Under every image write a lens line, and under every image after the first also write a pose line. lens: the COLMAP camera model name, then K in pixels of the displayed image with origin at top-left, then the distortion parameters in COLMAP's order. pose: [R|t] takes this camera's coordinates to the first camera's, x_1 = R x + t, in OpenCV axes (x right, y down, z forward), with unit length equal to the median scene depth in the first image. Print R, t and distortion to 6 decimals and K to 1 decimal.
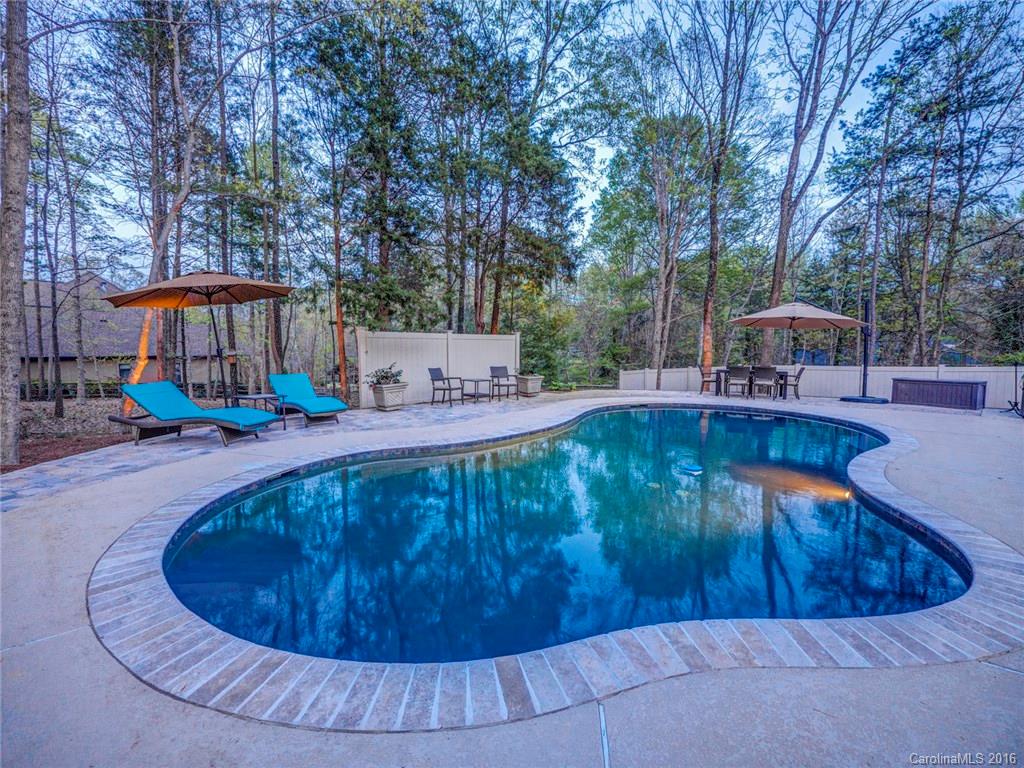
lens RADIAL K [[440.6, 0, 519.3], [0, 440.6, 379.4], [0, 0, 1]] dist [-0.004632, -0.000768]
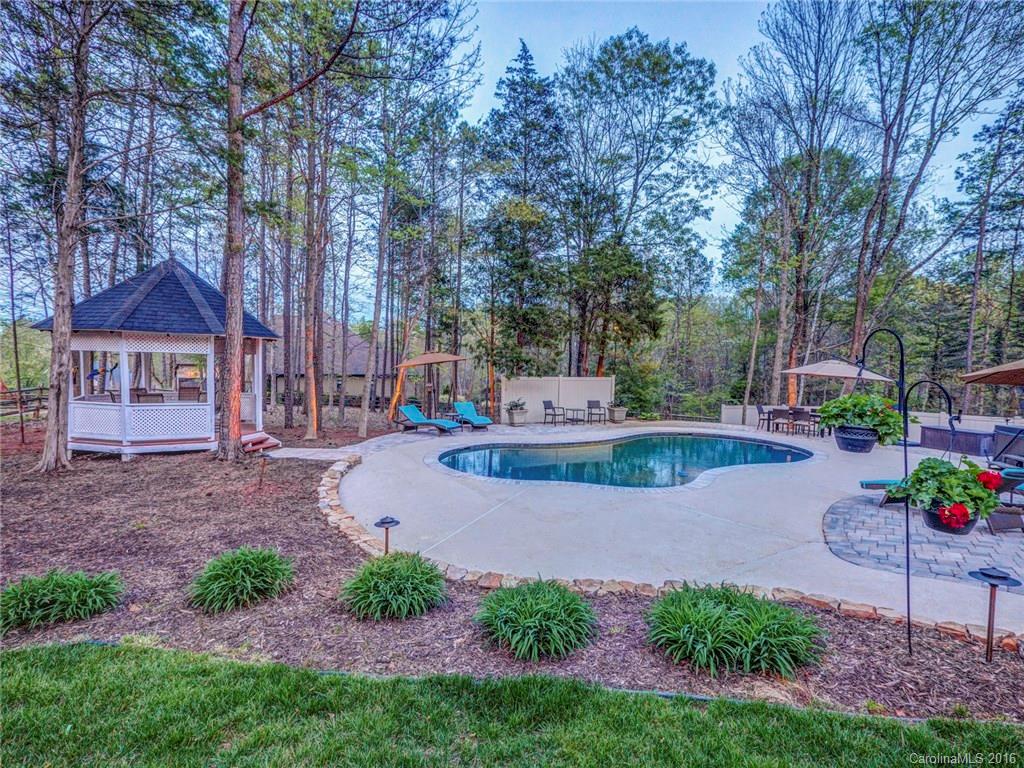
lens RADIAL K [[478.0, 0, 510.1], [0, 478.0, 383.7], [0, 0, 1]] dist [-0.002254, 0.001804]
pose [[0.937068, 0.031458, -0.347727, 0.271834], [-0.043674, 0.998671, -0.027349, -0.034580], [0.346405, 0.040815, 0.937197, -0.633612]]
